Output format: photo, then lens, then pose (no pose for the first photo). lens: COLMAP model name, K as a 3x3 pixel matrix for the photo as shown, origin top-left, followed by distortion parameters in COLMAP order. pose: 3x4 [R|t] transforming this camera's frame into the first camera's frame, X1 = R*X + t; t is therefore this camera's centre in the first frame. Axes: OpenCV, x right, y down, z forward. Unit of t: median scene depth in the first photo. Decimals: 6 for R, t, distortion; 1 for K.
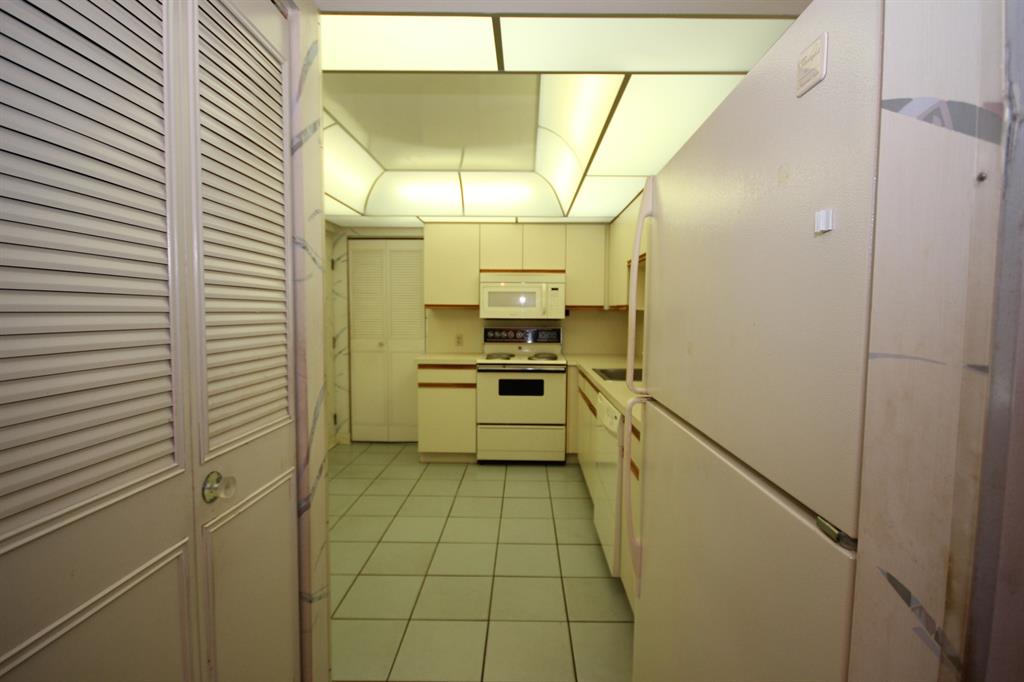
lens RADIAL K [[471.9, 0, 517.9], [0, 471.9, 339.8], [0, 0, 1]] dist [0.000438, 0.000565]
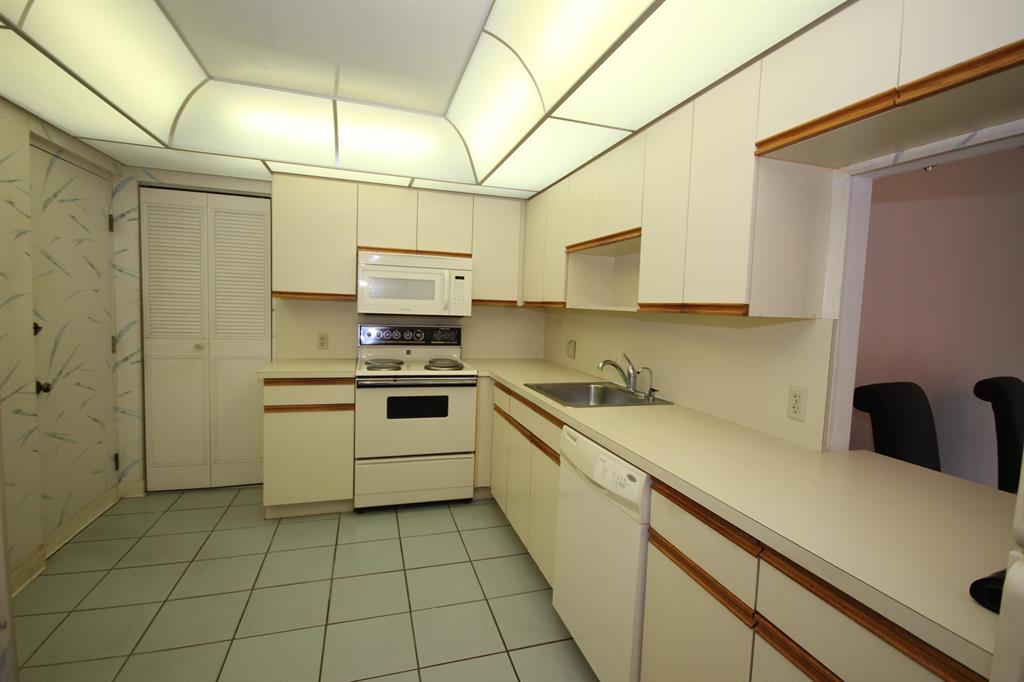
lens RADIAL K [[471.9, 0, 517.9], [0, 471.9, 339.8], [0, 0, 1]] dist [0.000438, 0.000565]
pose [[0.946710, 0.004718, 0.322051, -0.081754], [-0.010473, 0.999815, 0.016141, -0.018797], [-0.321916, -0.018653, 0.946585, 0.231347]]
